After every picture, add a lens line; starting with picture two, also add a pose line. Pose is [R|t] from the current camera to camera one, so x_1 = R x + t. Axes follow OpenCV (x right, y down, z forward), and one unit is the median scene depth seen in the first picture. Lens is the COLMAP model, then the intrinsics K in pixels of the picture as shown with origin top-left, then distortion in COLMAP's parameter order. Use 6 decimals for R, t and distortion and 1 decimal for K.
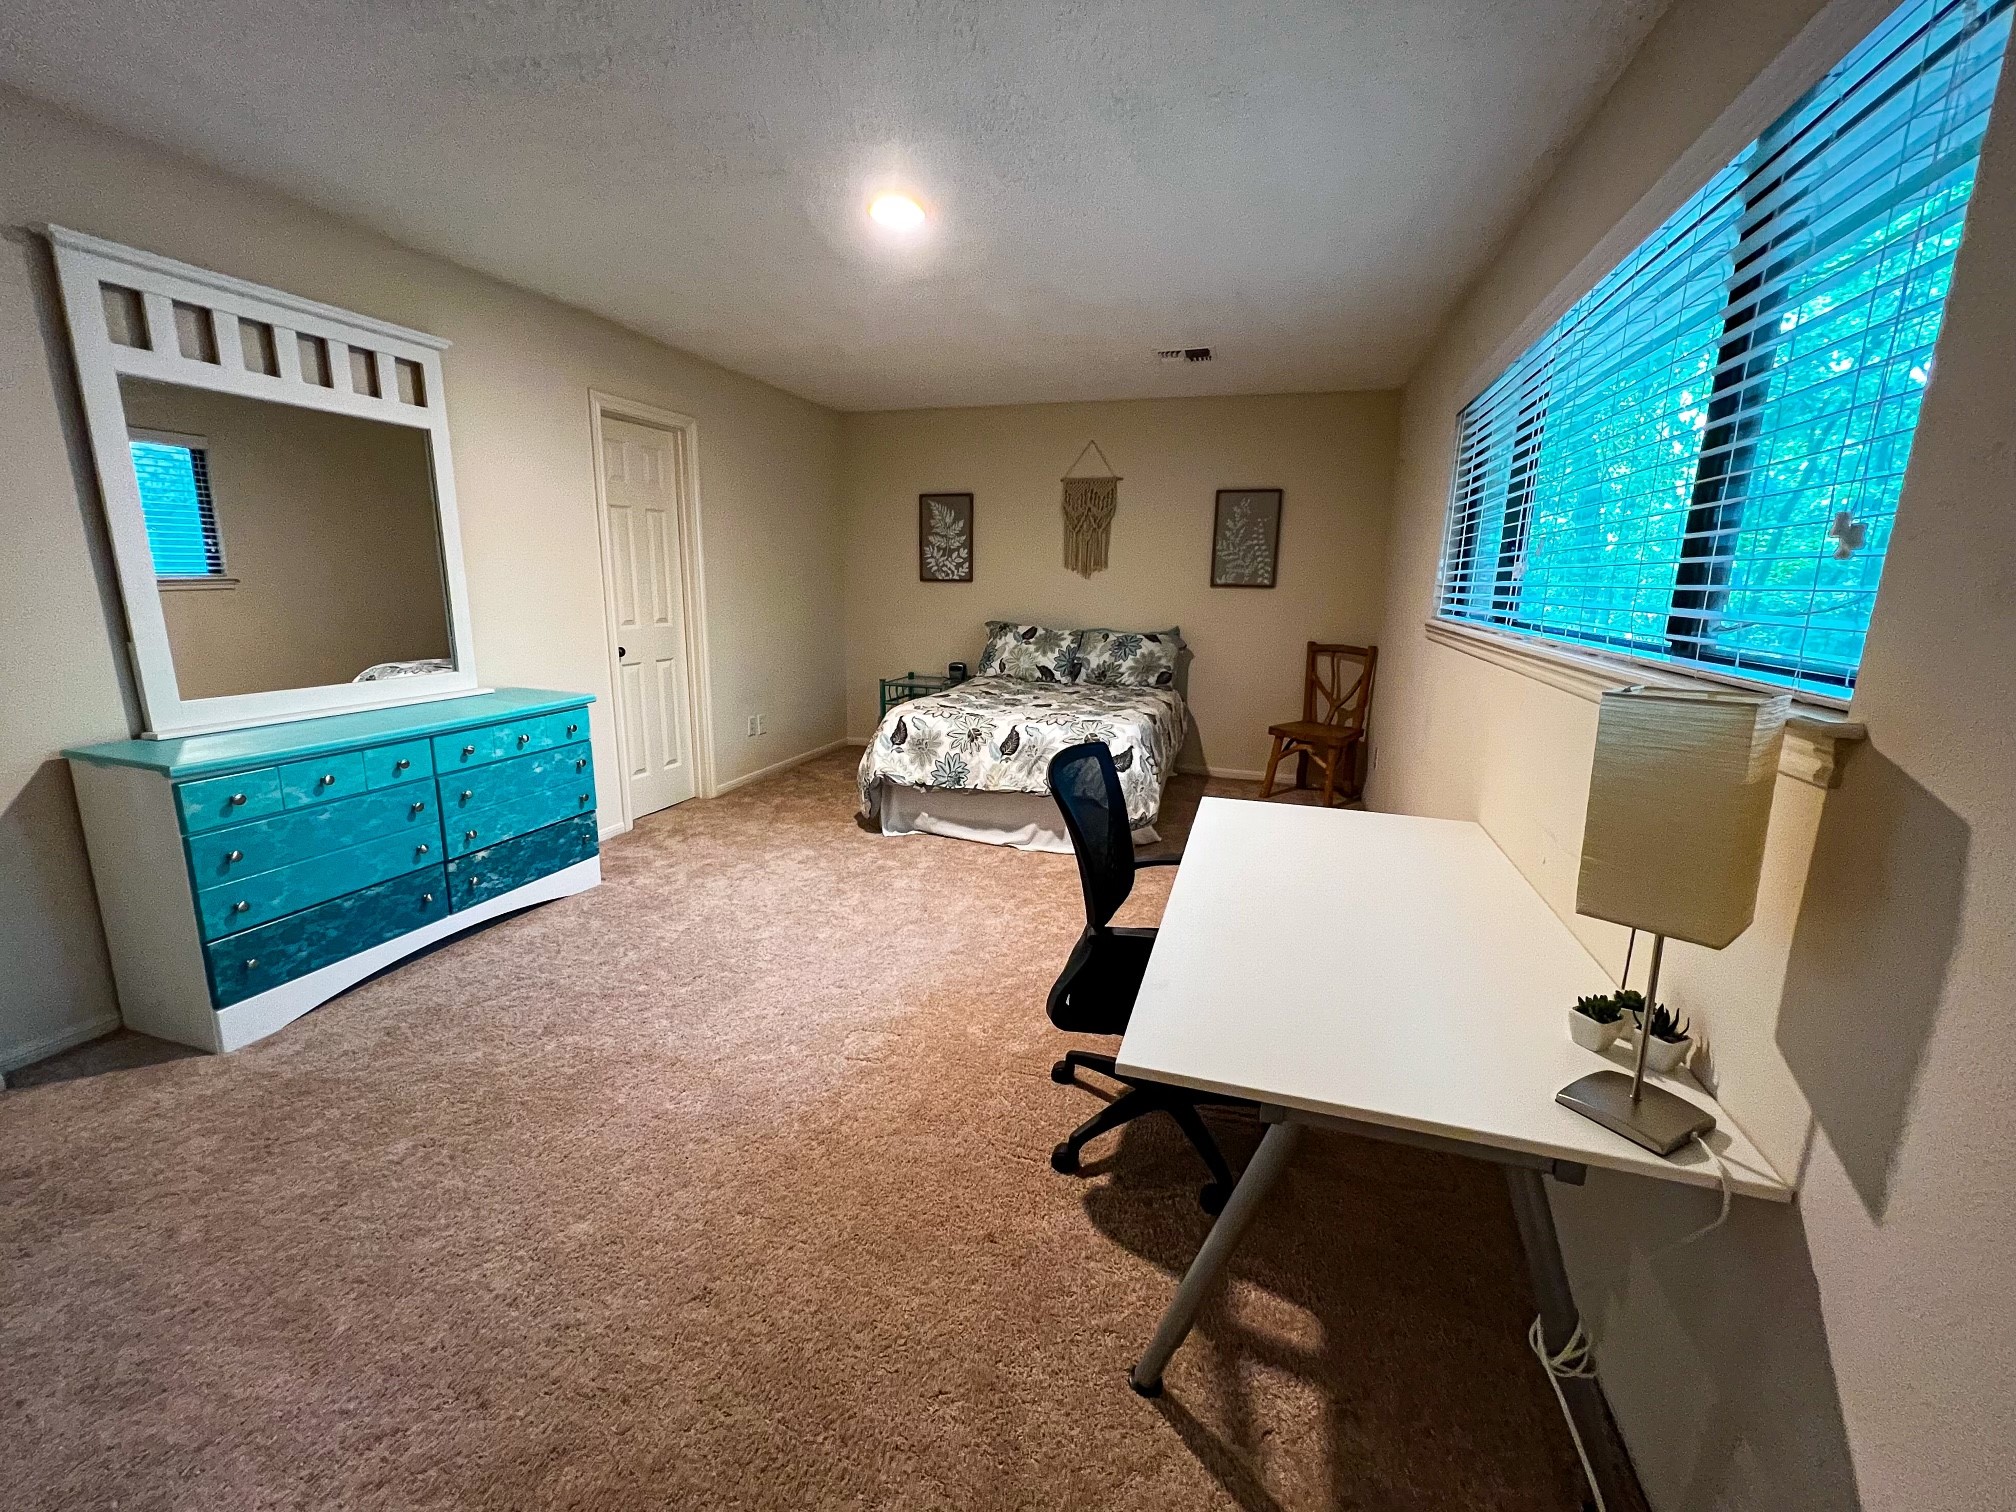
lens RADIAL K [[836.1, 0, 1008.8], [0, 836.1, 743.4], [0, 0, 1]] dist [0.001494, -0.000024]
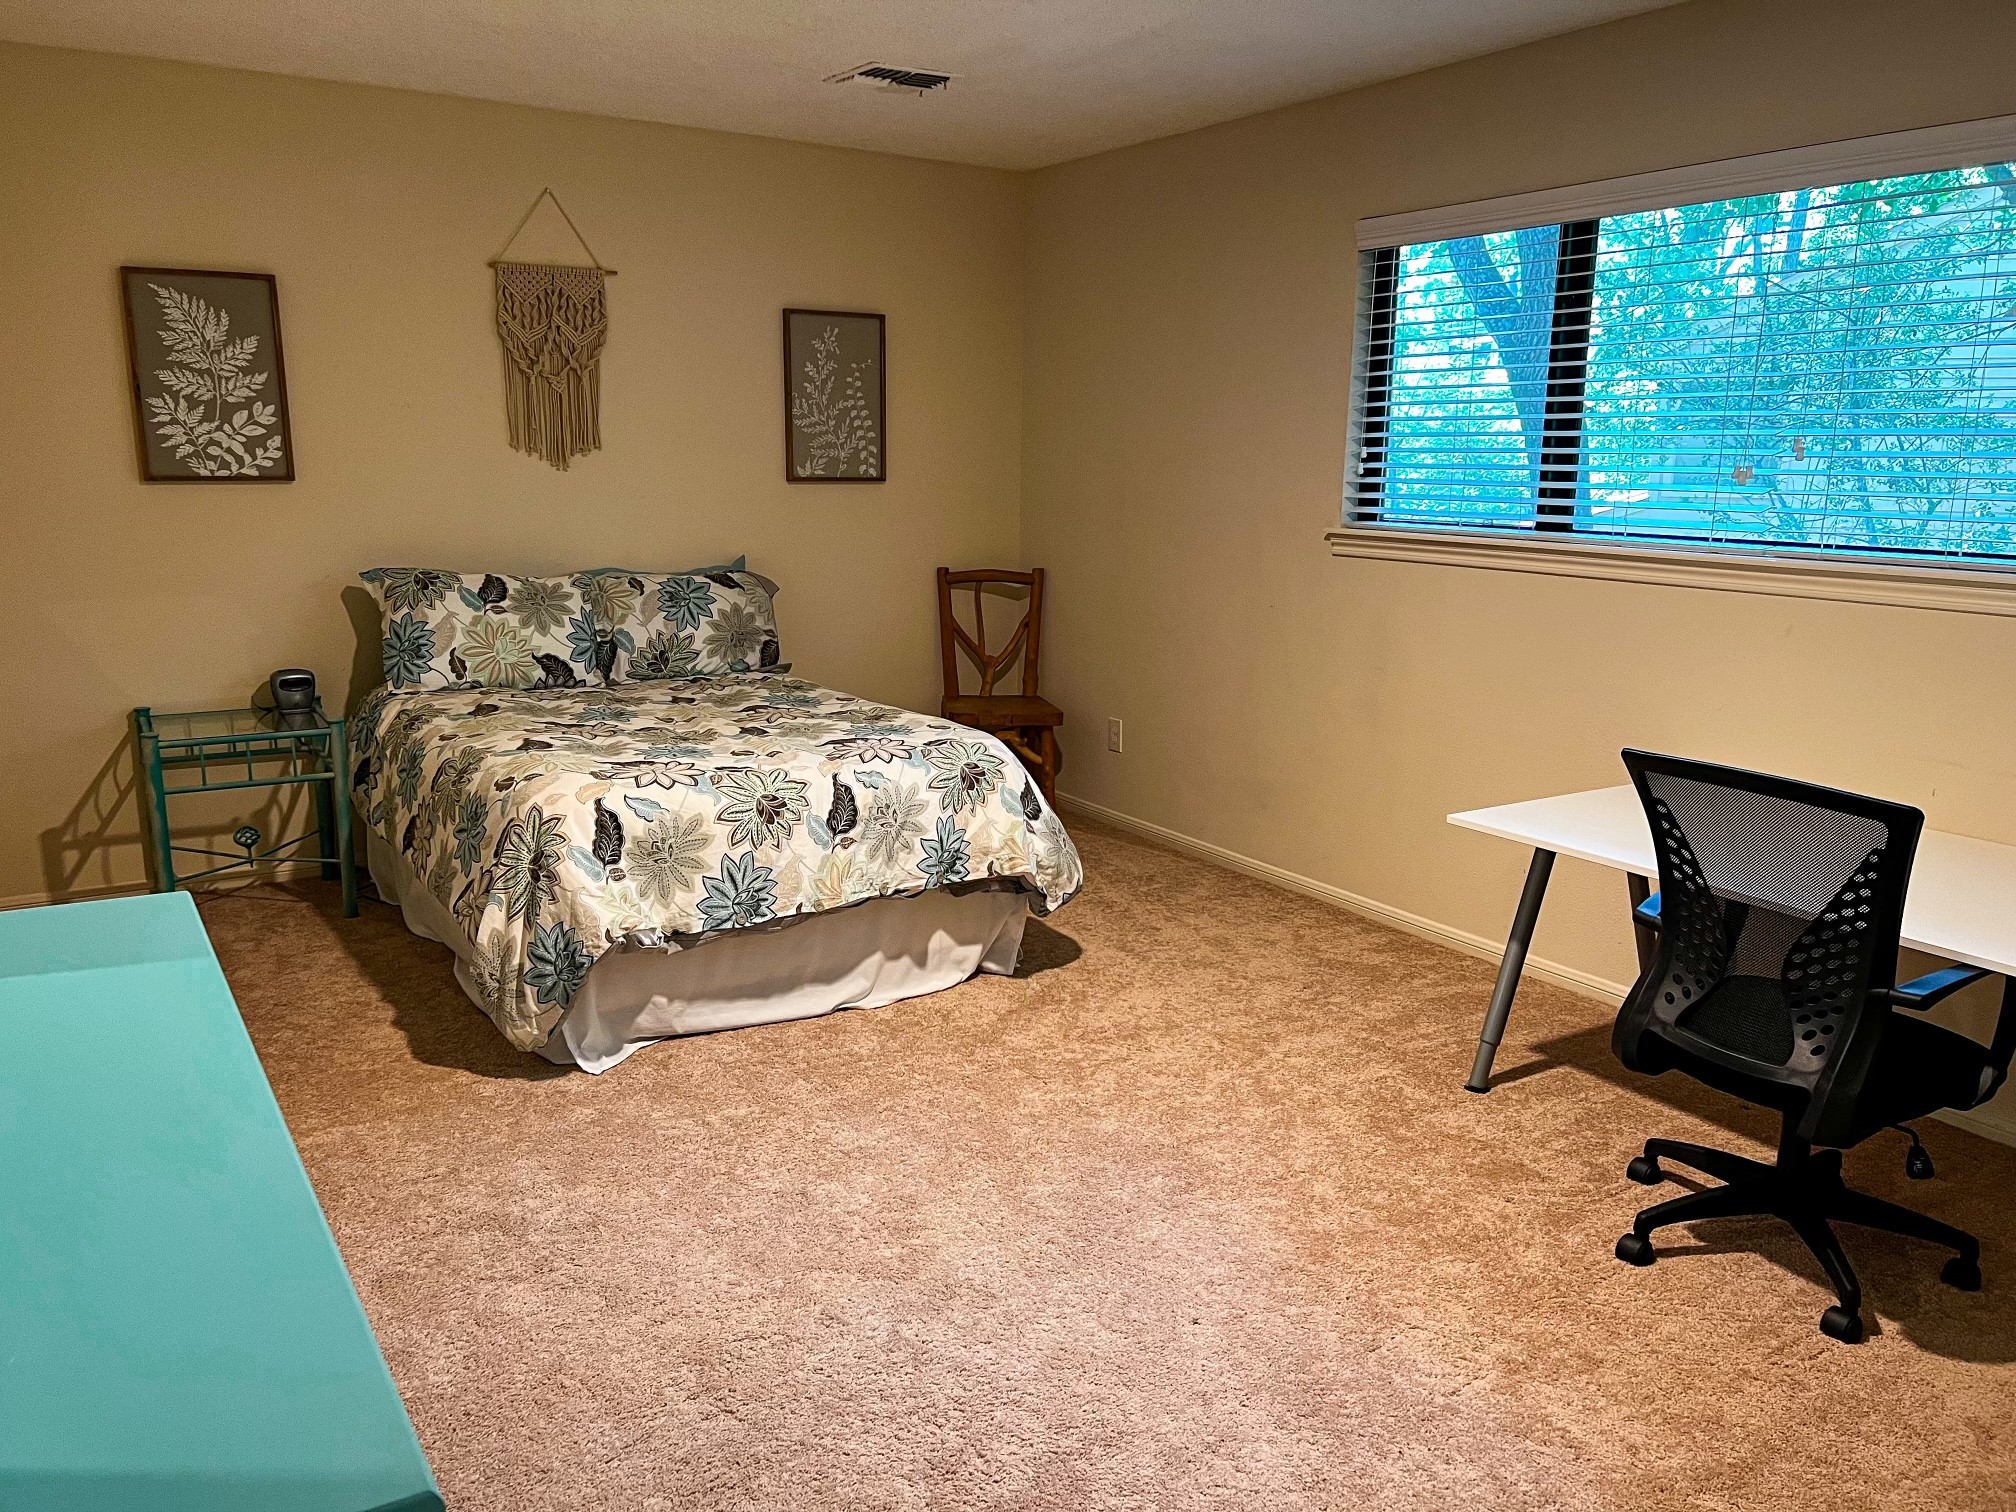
lens RADIAL K [[1507.2, 0, 1006.3], [0, 1507.2, 767.5], [0, 0, 1]] dist [0.014028, -0.009254]
pose [[0.641257, -0.167794, 0.748755, -0.458957], [0.149711, 0.984404, 0.092385, -0.070951], [-0.752580, 0.052854, 0.656377, 0.239117]]
